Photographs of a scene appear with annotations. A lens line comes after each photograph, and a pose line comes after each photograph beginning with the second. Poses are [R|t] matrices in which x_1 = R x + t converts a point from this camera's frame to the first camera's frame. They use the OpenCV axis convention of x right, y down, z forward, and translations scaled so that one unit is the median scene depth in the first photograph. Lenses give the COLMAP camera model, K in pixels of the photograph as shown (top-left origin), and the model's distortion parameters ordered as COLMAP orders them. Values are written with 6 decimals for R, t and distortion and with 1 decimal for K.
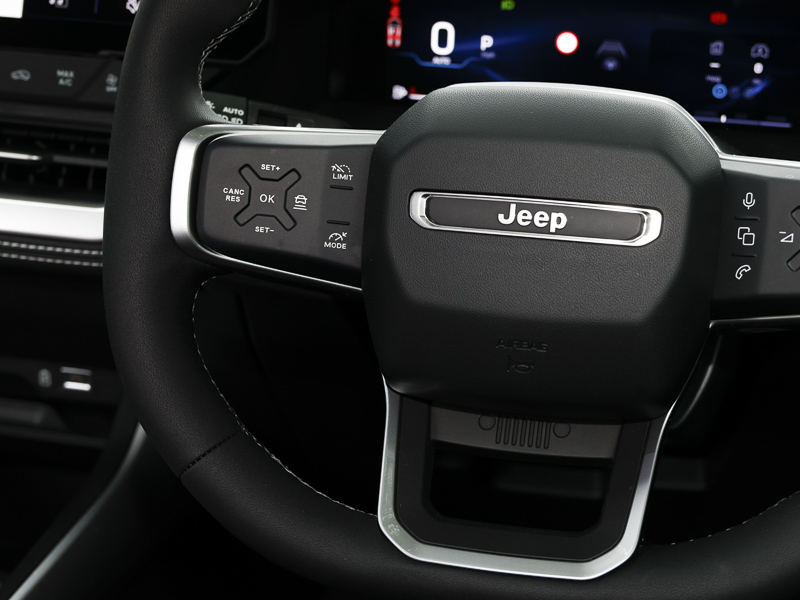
lens RADIAL K [[1529.7, 0, 400.9], [0, 1529.7, 297.6], [0, 0, 1]] dist [0.008162, 0.000000]
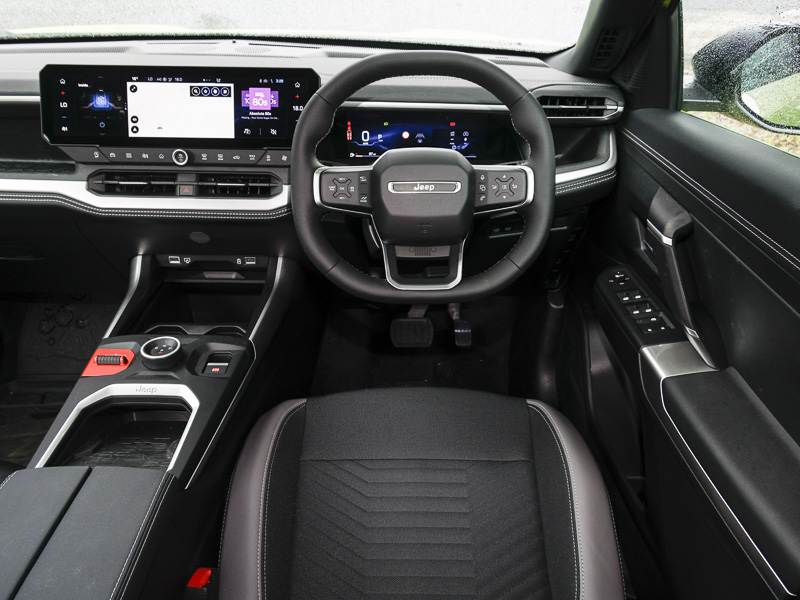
lens RADIAL K [[607.3, 0, 400.2], [0, 607.3, 296.8], [0, 0, 1]] dist [0.001011, 0.011033]
pose [[0.975143, -0.114653, 0.189608, -0.233661], [0.096074, 0.989878, 0.104462, 0.040622], [-0.199666, -0.083649, 0.976287, -0.319889]]
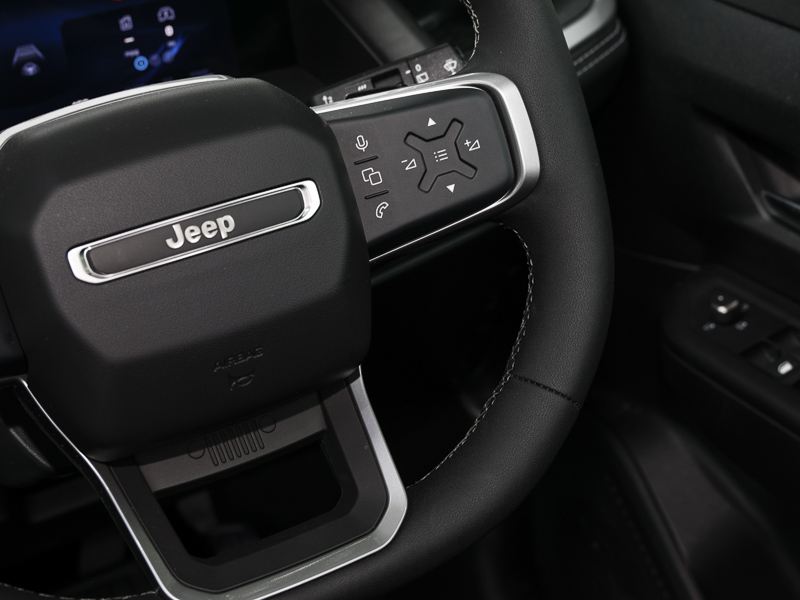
lens RADIAL K [[1406.3, 0, 401.9], [0, 1406.3, 300.9], [0, 0, 1]] dist [-0.024663, 0.000000]
pose [[0.764700, -0.374057, 0.524706, -0.267783], [0.348264, 0.925012, 0.151874, -0.092419], [-0.542169, 0.066598, 0.837626, 0.185311]]
